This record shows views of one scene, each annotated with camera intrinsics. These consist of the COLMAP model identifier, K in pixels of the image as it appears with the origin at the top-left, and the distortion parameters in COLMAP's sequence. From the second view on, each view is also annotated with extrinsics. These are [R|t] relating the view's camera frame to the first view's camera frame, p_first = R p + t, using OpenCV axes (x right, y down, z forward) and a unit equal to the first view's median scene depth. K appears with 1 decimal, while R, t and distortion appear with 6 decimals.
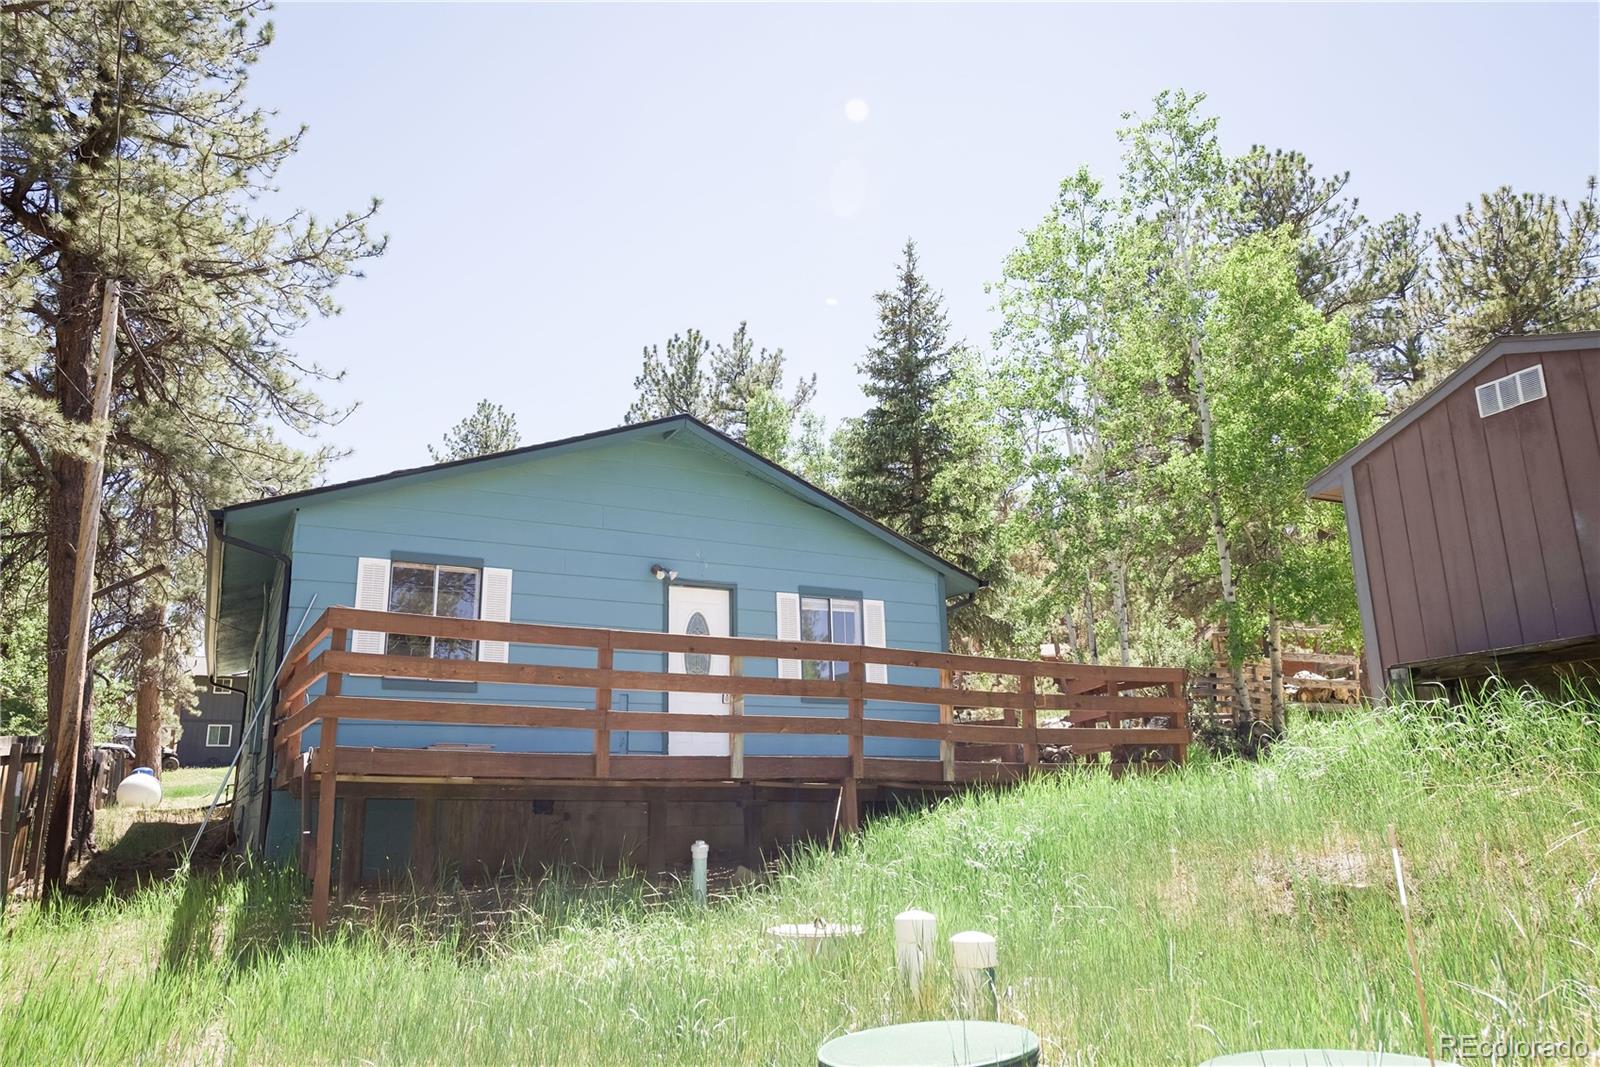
lens RADIAL K [[1077.8, 0, 800.0], [0, 1077.8, 533.5], [0, 0, 1]] dist [-0.005253, -0.002677]
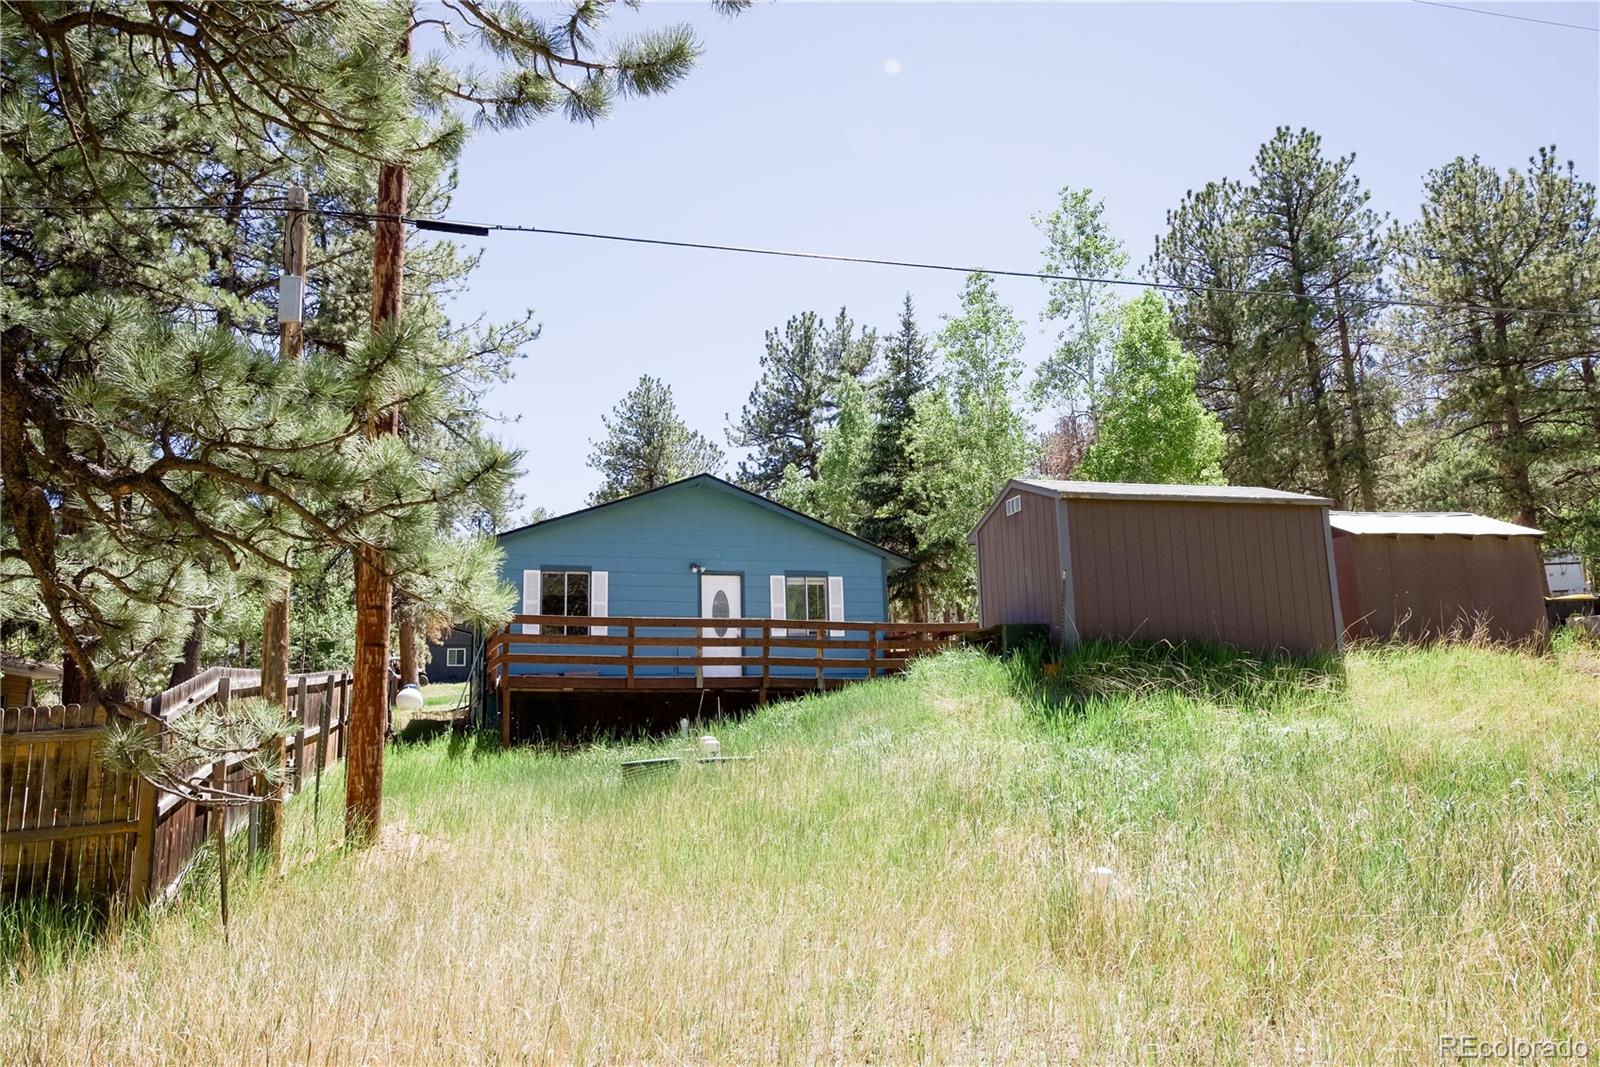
lens RADIAL K [[1077.8, 0, 800.0], [0, 1077.8, 533.5], [0, 0, 1]] dist [-0.005253, -0.002677]
pose [[0.983761, -0.032684, -0.176481, 0.227924], [0.046785, 0.995984, 0.076337, -0.095594], [0.173278, -0.083354, 0.981339, -0.428546]]
